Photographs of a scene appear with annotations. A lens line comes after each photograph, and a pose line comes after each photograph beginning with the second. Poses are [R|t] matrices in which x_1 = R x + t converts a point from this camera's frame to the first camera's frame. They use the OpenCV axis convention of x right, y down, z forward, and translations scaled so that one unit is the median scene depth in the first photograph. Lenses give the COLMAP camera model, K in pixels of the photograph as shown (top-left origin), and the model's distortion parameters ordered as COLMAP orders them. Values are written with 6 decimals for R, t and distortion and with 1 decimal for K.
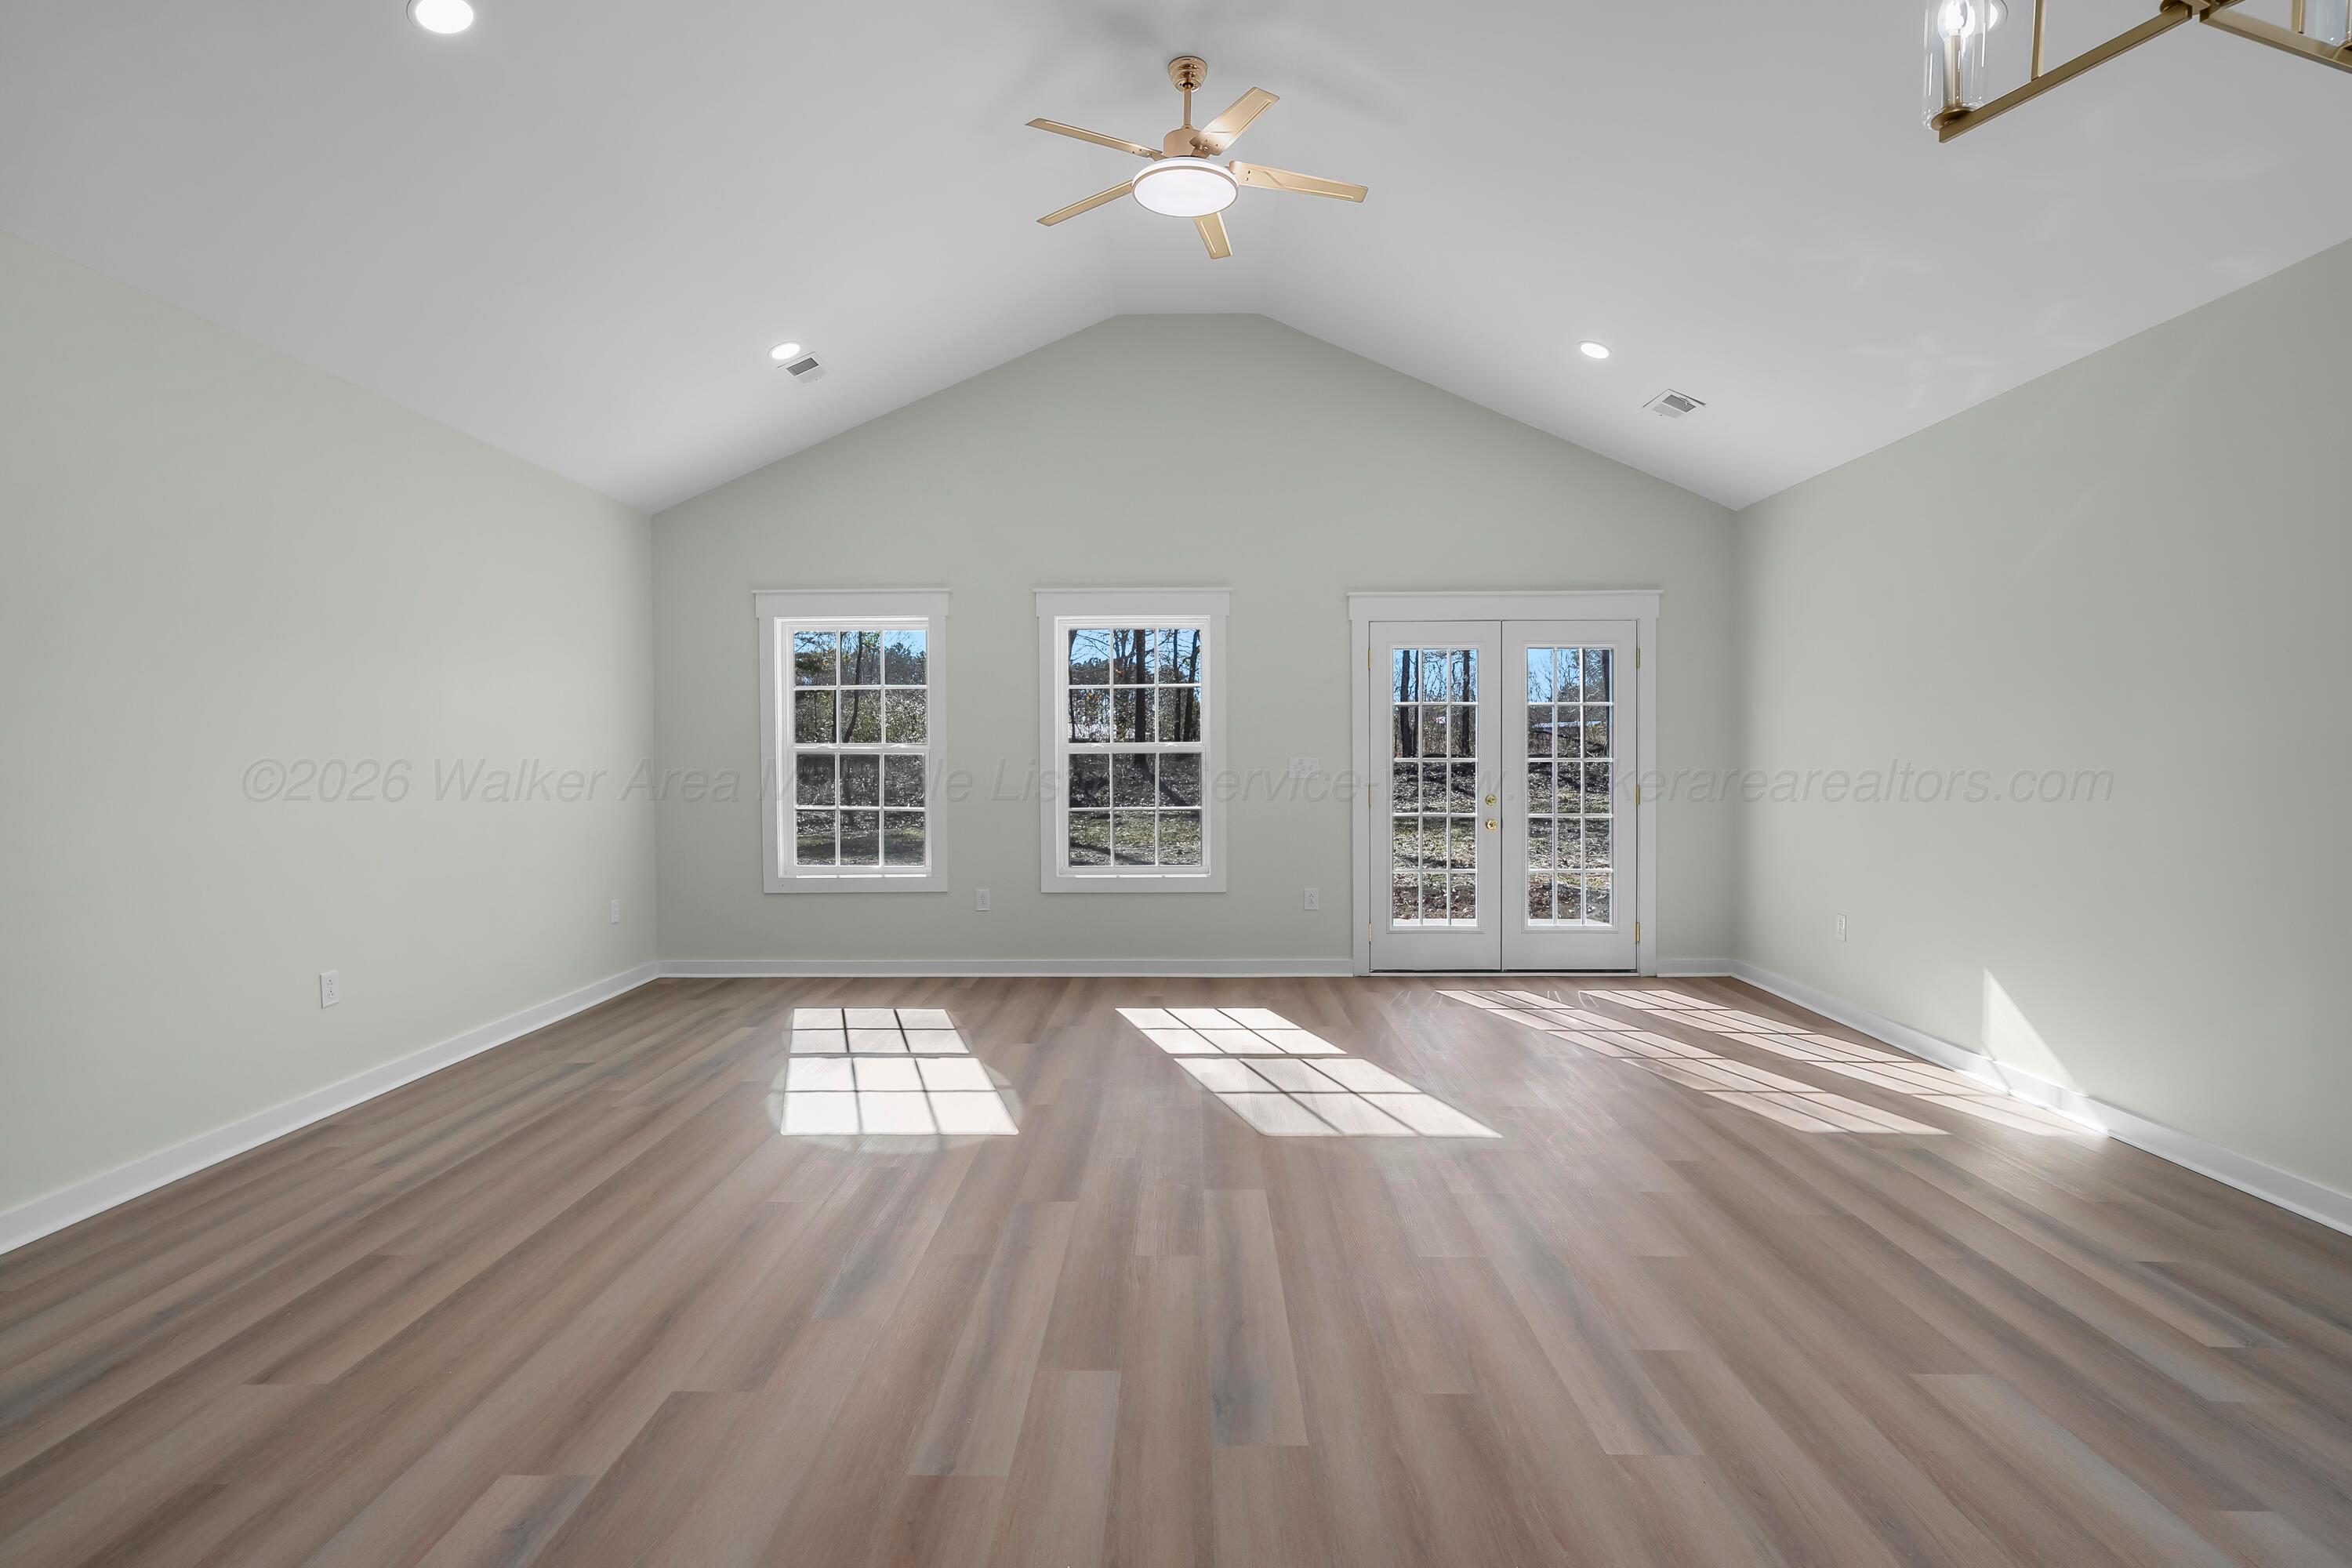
lens RADIAL K [[1126.5, 0, 1182.8], [0, 1126.5, 759.4], [0, 0, 1]] dist [-0.008688, -0.000503]
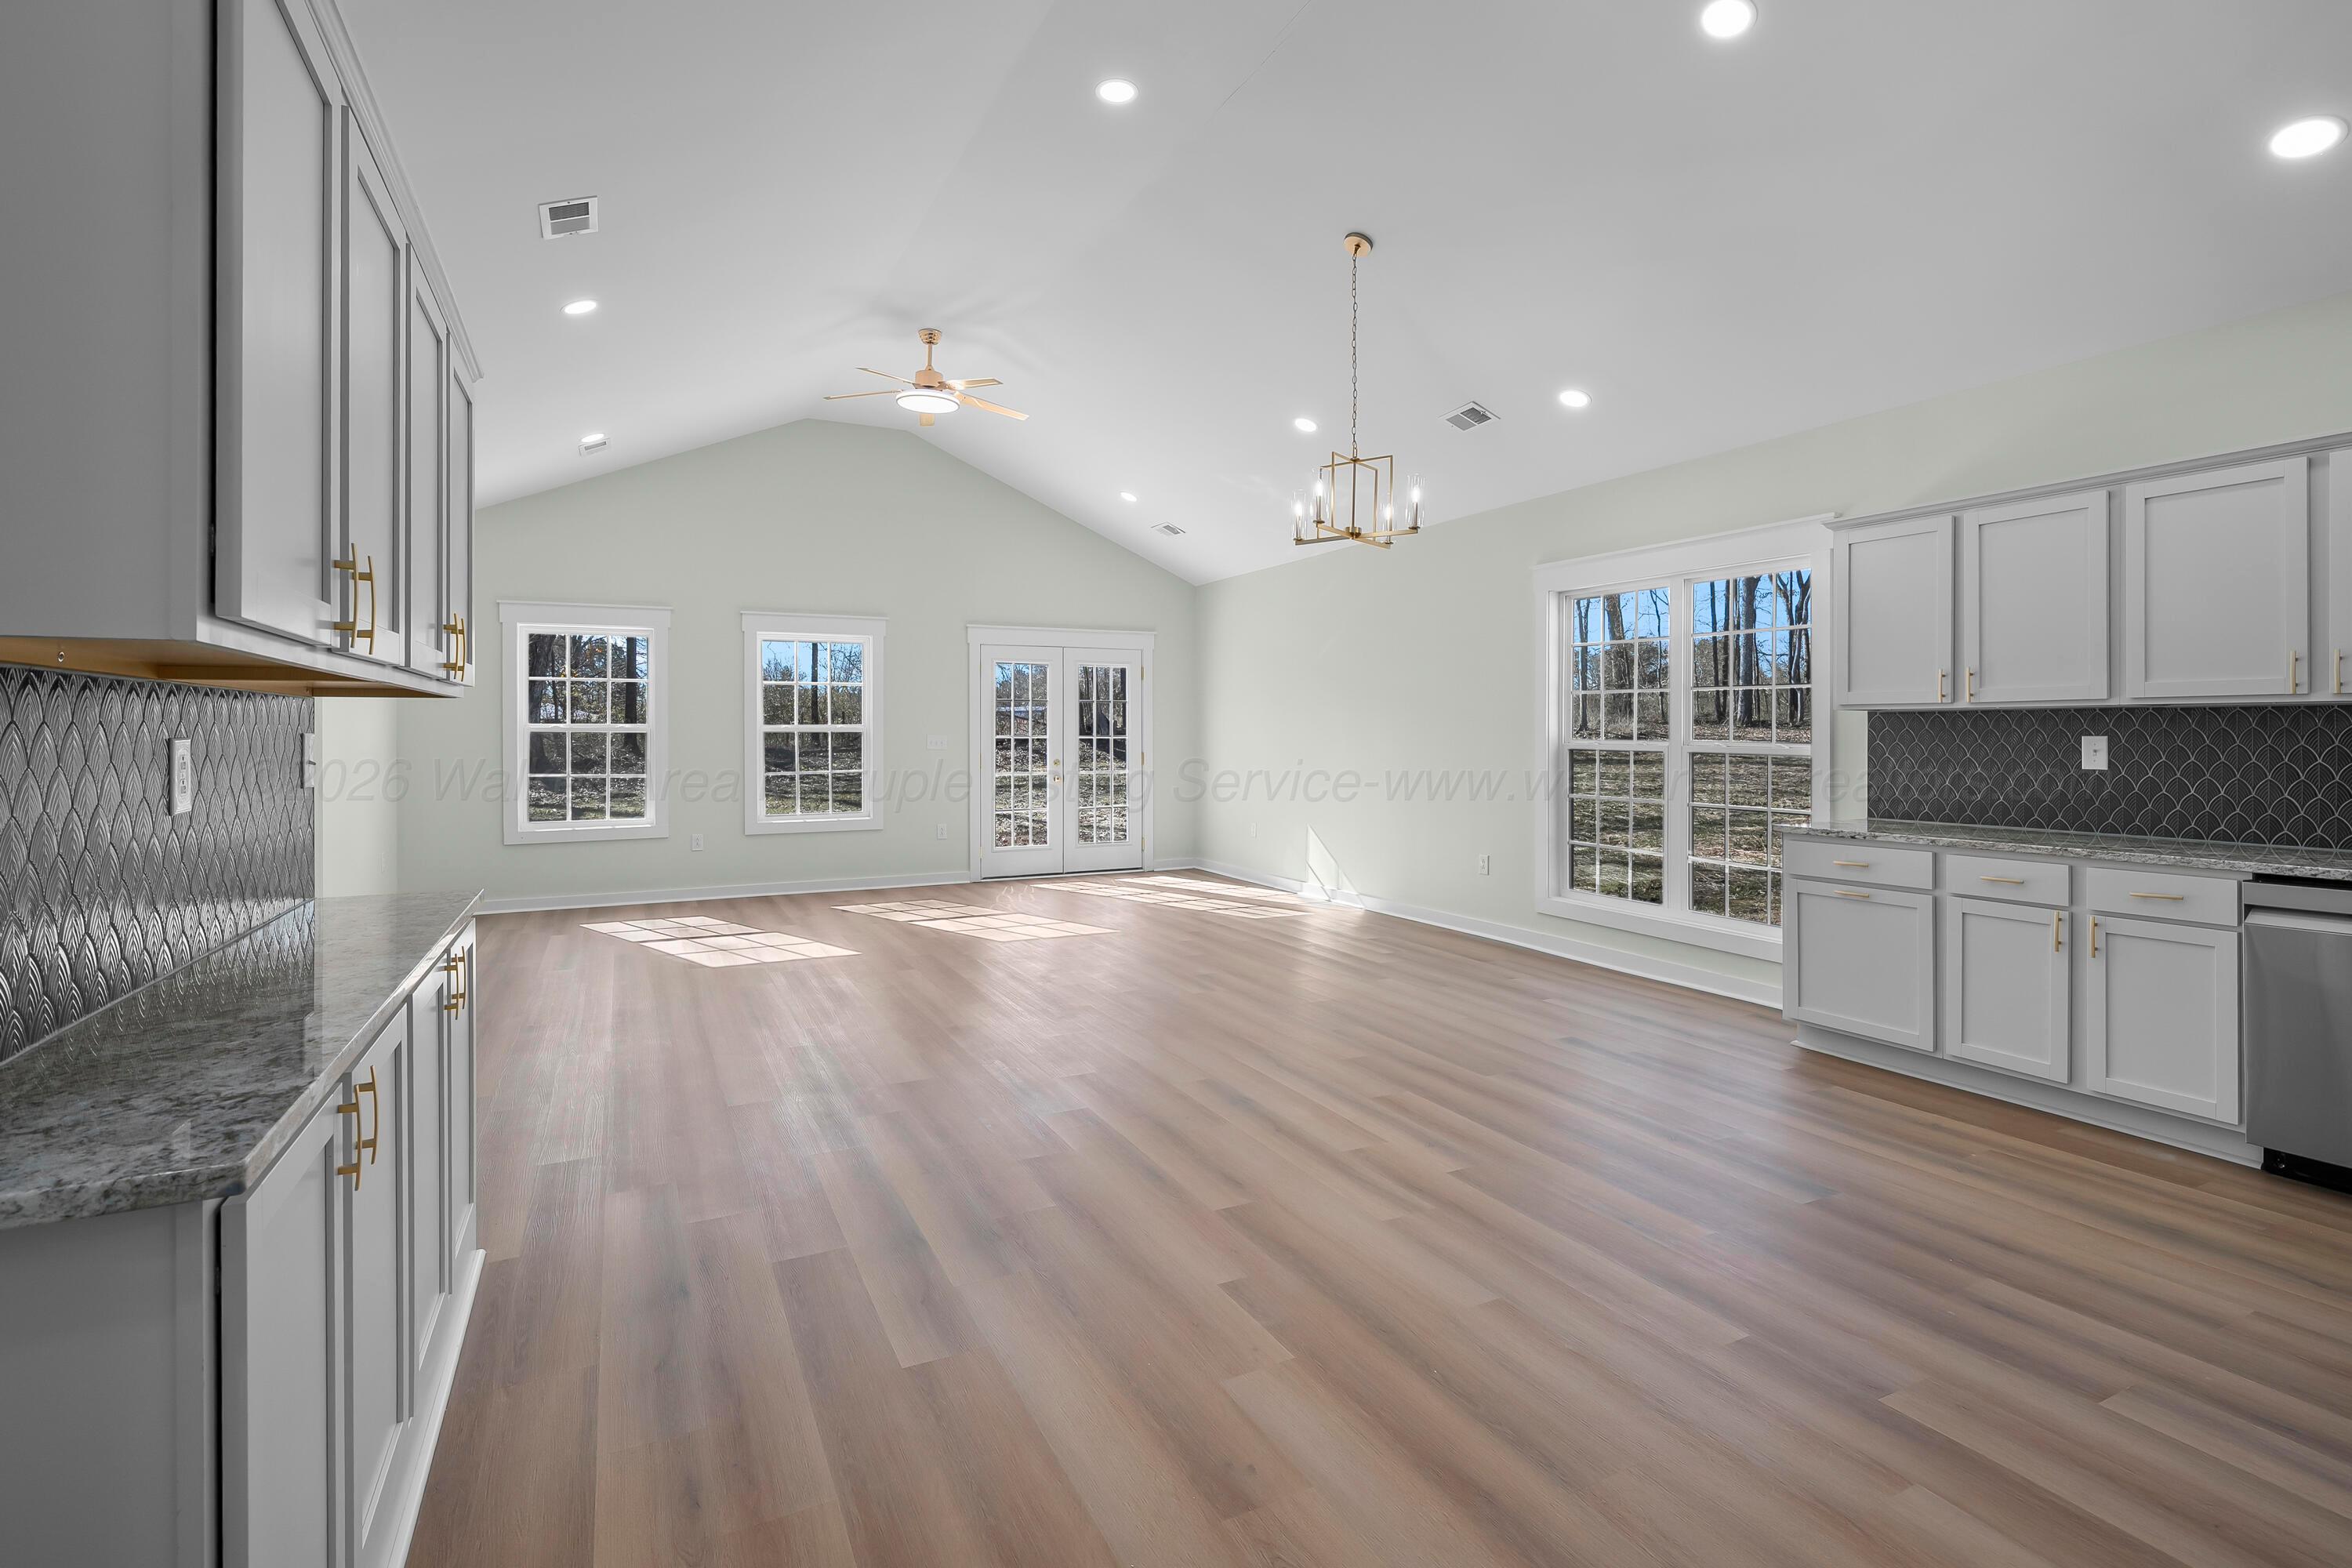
lens RADIAL K [[1096.8, 0, 1178.2], [0, 1096.8, 729.0], [0, 0, 1]] dist [0.000722, -0.000093]
pose [[0.887078, 0.002799, 0.461611, -0.275620], [0.003266, 0.999919, -0.012339, 0.008547], [-0.461608, 0.012453, 0.886996, -0.418483]]
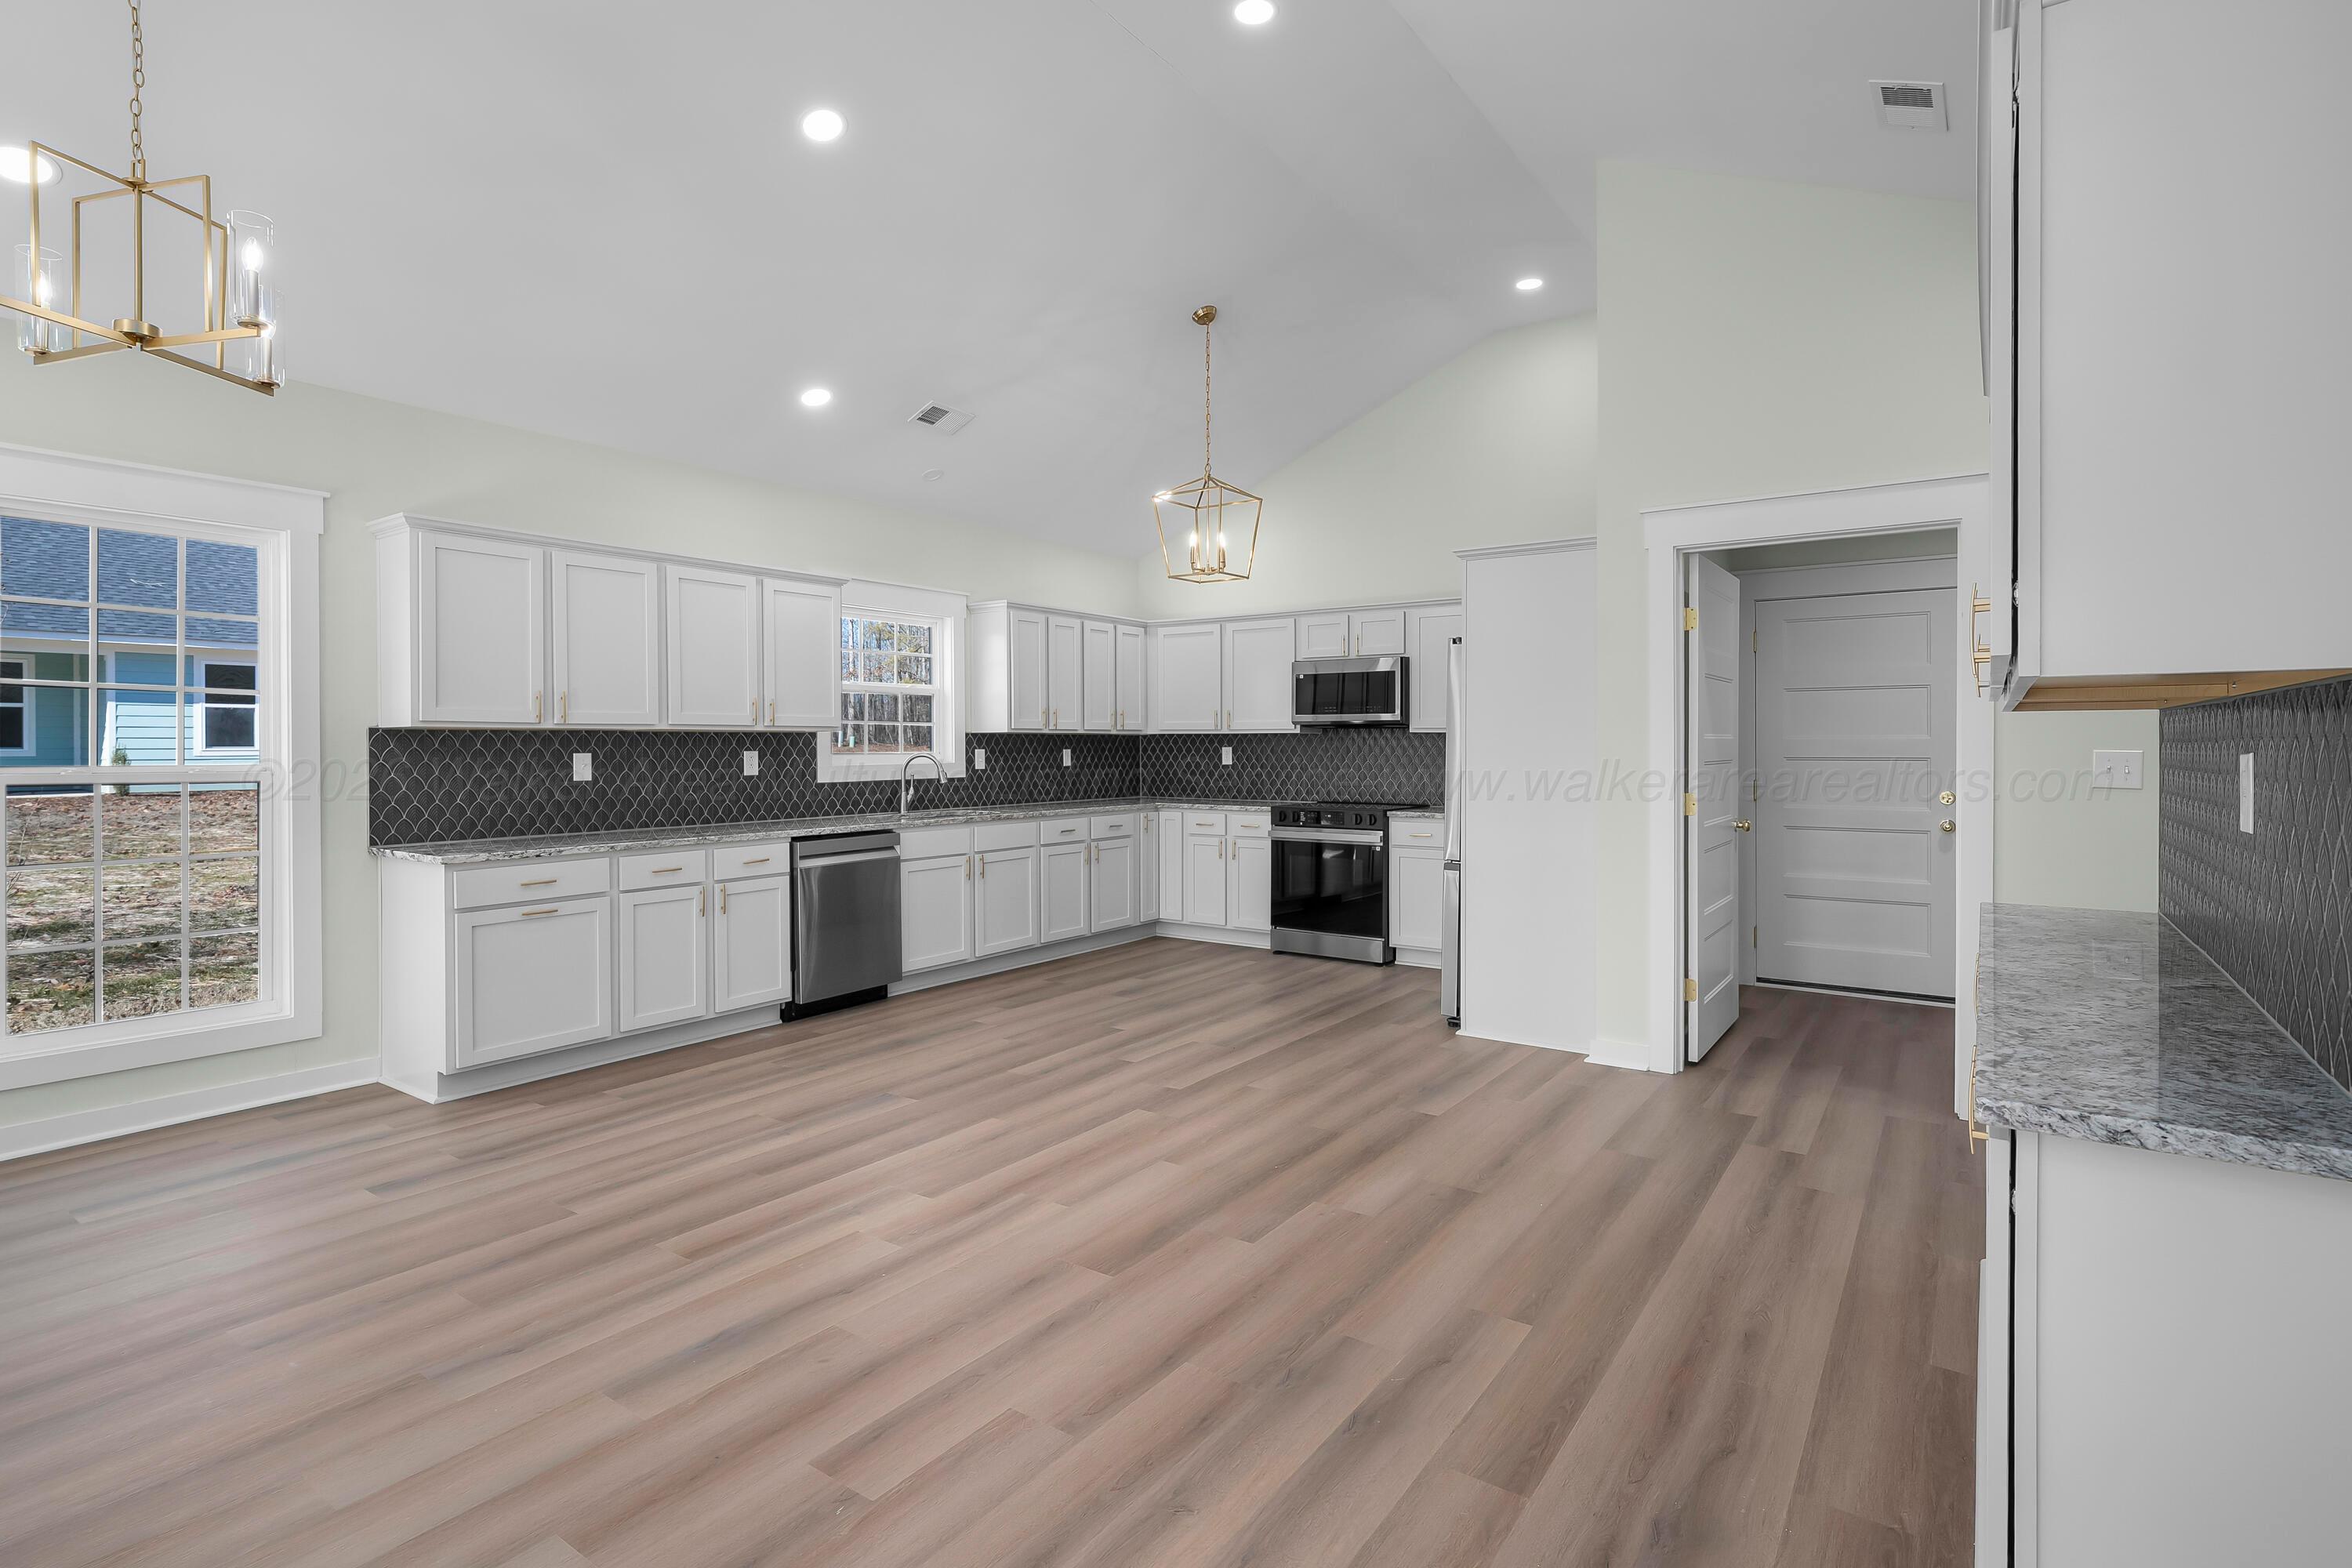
lens RADIAL K [[1126.5, 0, 1182.8], [0, 1126.5, 759.4], [0, 0, 1]] dist [-0.008688, -0.000503]
pose [[-0.822186, -0.001745, 0.569216, -0.312910], [0.009723, 0.999806, 0.017109, 0.001523], [-0.569136, 0.019601, -0.822010, 0.300942]]
